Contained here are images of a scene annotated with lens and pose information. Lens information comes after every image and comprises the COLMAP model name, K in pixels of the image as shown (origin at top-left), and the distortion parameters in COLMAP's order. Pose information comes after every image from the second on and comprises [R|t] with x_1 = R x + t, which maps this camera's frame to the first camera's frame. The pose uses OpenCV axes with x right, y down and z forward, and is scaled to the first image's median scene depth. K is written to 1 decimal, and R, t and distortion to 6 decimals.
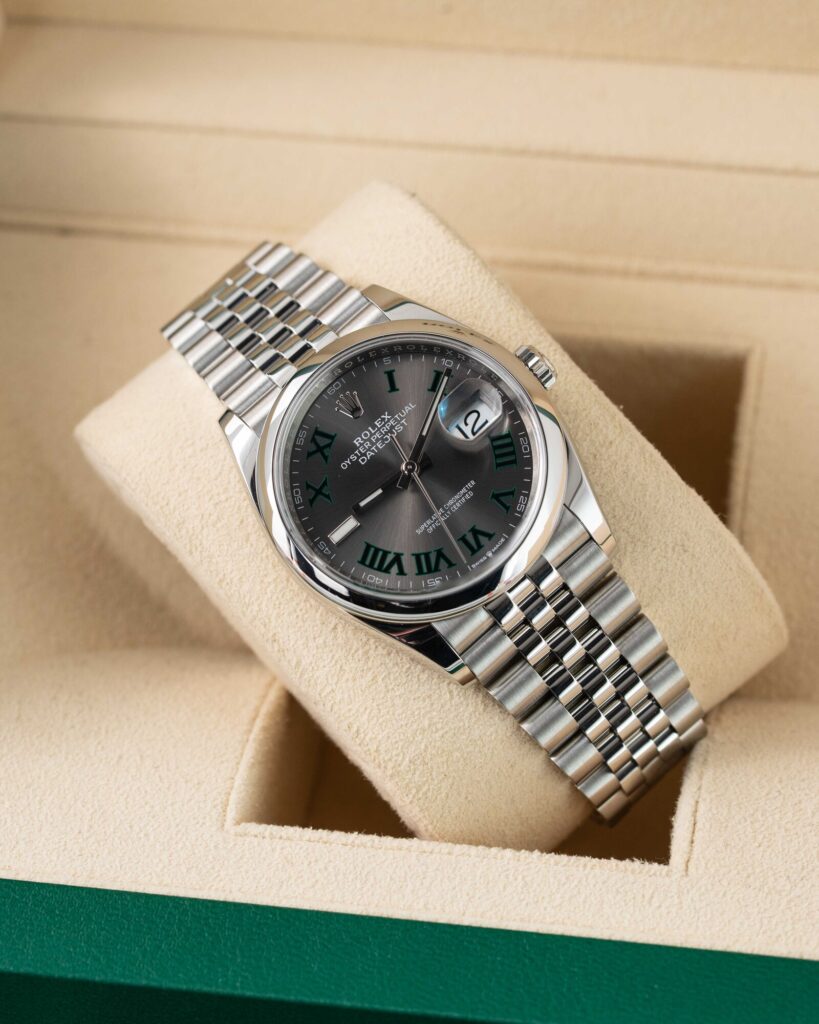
lens RADIAL K [[4221.5, 0, 409.5], [0, 4221.5, 512.0], [0, 0, 1]] dist [0.025934, -5.097068]
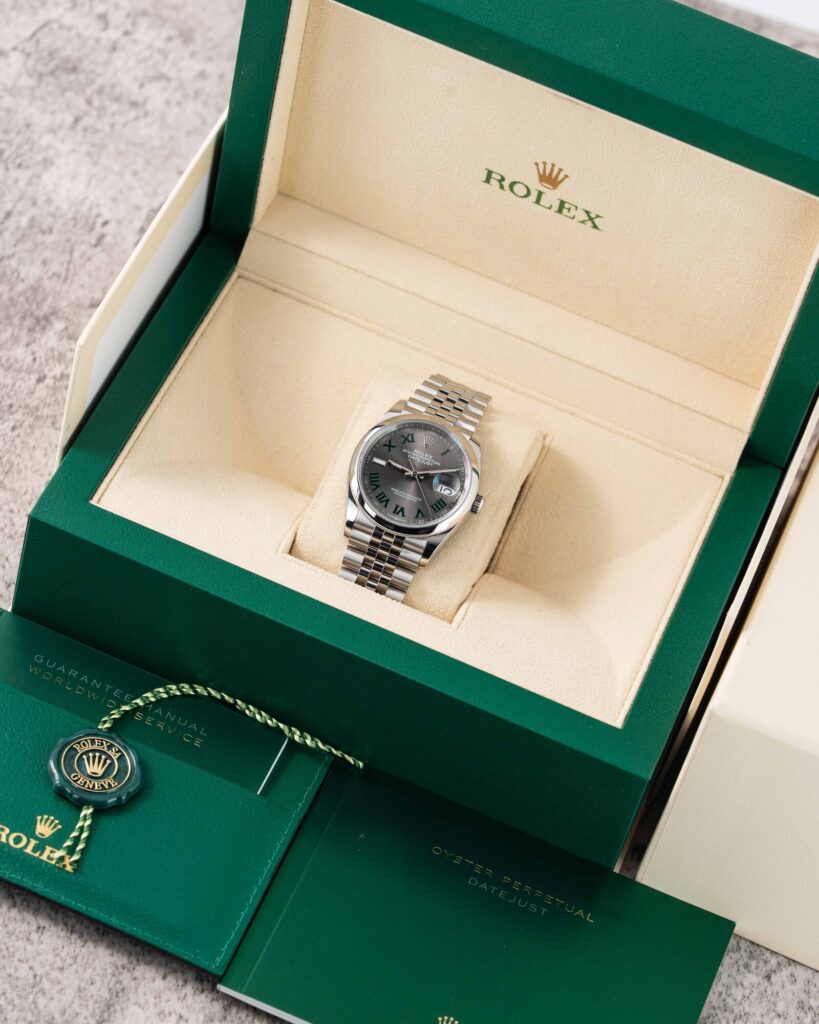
lens RADIAL K [[3196.7, 0, 409.5], [0, 3196.7, 512.0], [0, 0, 1]] dist [-0.057758, -0.335360]
pose [[0.948341, 0.313146, 0.050874, -0.071091], [-0.312089, 0.949648, -0.027741, 0.078812], [-0.057000, 0.010431, 0.998320, -0.785226]]
